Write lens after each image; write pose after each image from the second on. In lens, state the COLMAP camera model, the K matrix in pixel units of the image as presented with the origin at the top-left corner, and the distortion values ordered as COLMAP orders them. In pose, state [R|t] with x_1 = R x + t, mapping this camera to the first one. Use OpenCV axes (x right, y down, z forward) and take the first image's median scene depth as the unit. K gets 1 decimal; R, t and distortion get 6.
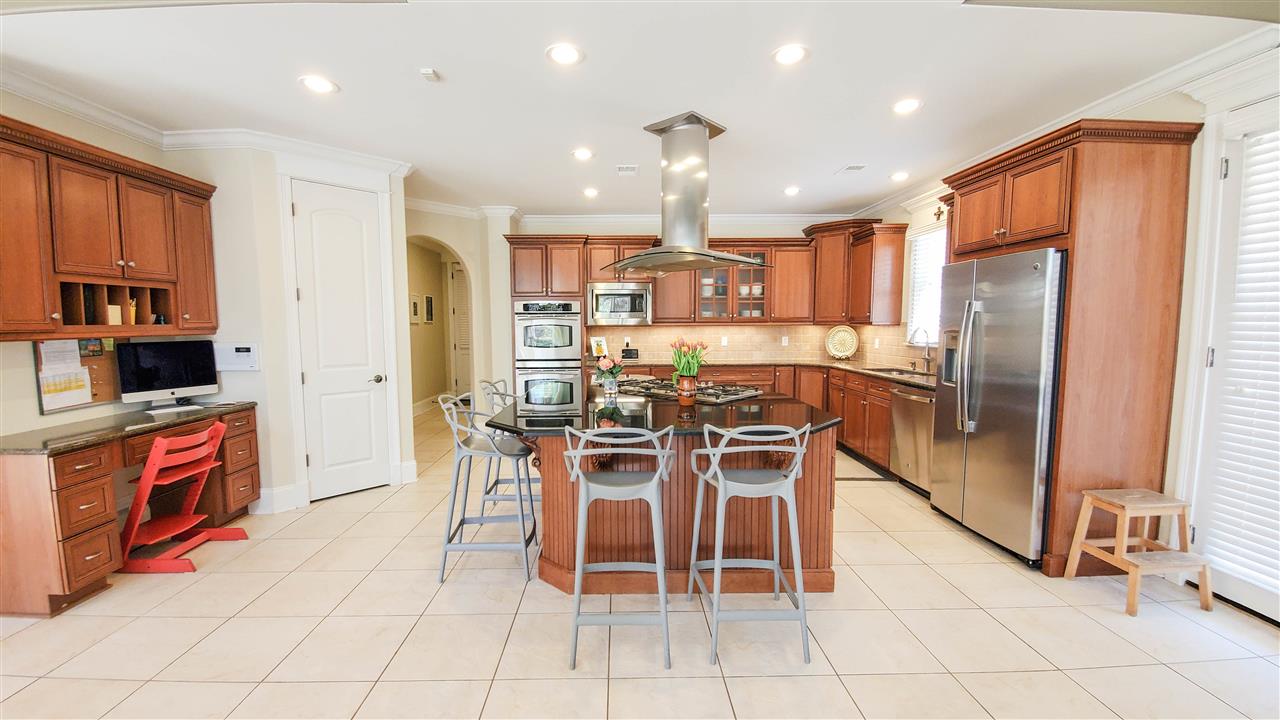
lens RADIAL K [[505.3, 0, 634.0], [0, 505.3, 361.4], [0, 0, 1]] dist [-0.012896, -0.003041]
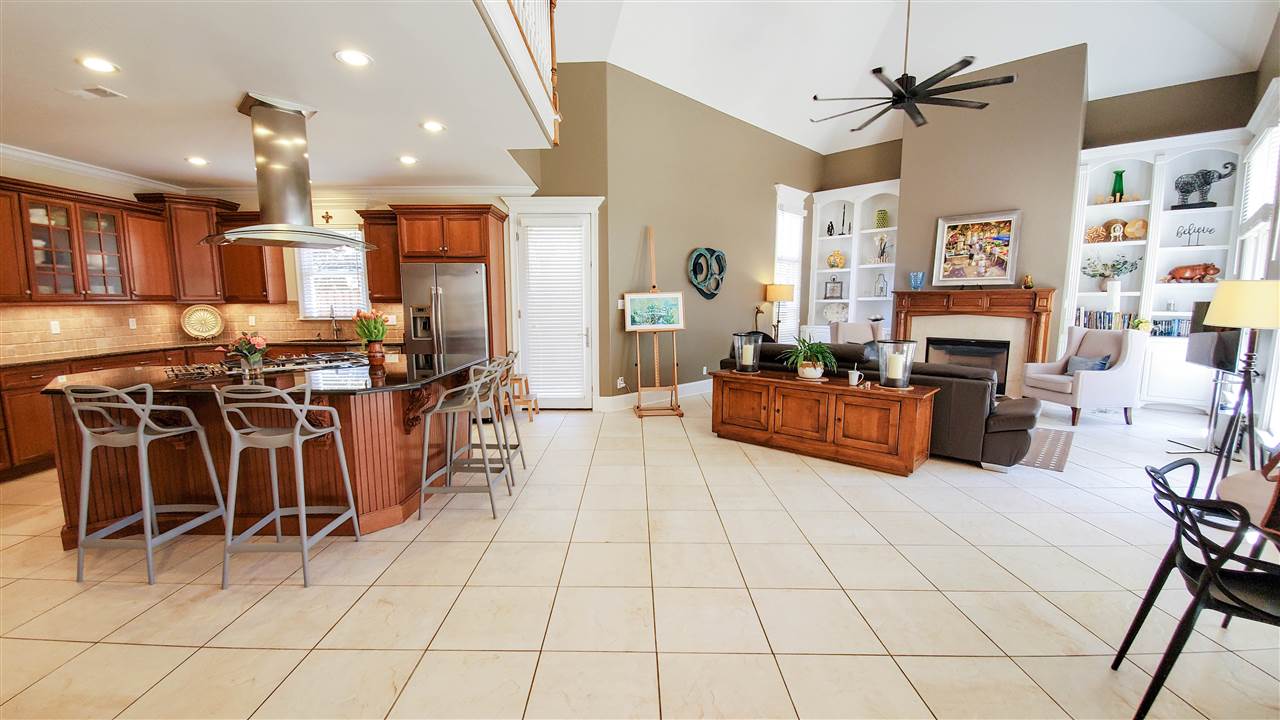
lens RADIAL K [[505.3, 0, 612.3], [0, 505.3, 364.0], [0, 0, 1]] dist [-0.012896, -0.003041]
pose [[0.056320, -0.118860, 0.991312, -0.519676], [0.076570, 0.990478, 0.114410, -0.007148], [-0.995472, 0.069461, 0.064885, 0.157406]]
